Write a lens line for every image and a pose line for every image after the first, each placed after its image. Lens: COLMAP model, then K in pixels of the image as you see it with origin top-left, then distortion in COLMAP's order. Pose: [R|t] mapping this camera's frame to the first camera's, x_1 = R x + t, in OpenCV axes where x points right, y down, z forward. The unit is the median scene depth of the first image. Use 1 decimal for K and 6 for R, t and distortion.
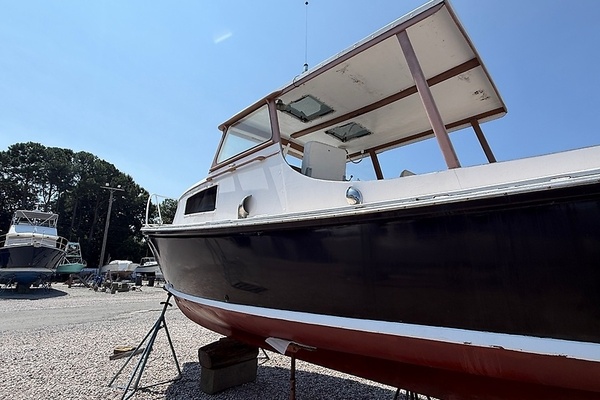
lens RADIAL K [[294.3, 0, 301.1], [0, 294.3, 201.1], [0, 0, 1]] dist [0.005176, 0.003744]
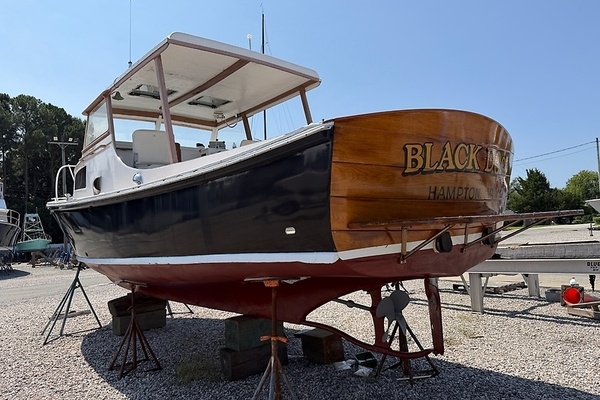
lens RADIAL K [[407.1, 0, 303.7], [0, 407.1, 204.3], [0, 0, 1]] dist [0.047757, -0.039411]
pose [[0.994420, -0.069986, -0.078933, 0.547659], [0.082154, 0.983150, 0.163300, -0.077919], [0.066174, -0.168874, 0.983414, -0.459739]]
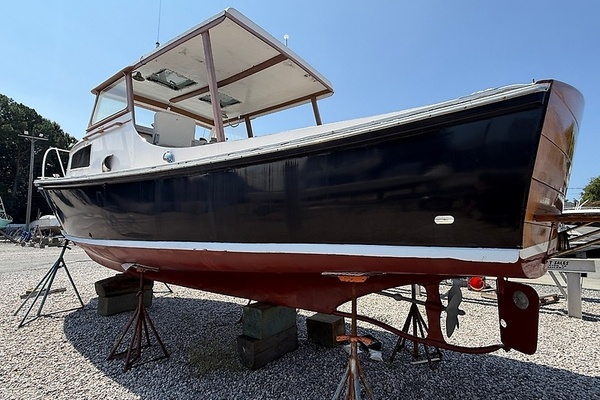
lens RADIAL K [[294.3, 0, 294.8], [0, 294.3, 200.4], [0, 0, 1]] dist [0.005176, 0.003744]
pose [[0.990924, 0.002565, 0.134401, 0.275220], [-0.022363, 0.989031, 0.146006, -0.018409], [-0.132552, -0.147686, 0.980112, -0.215923]]
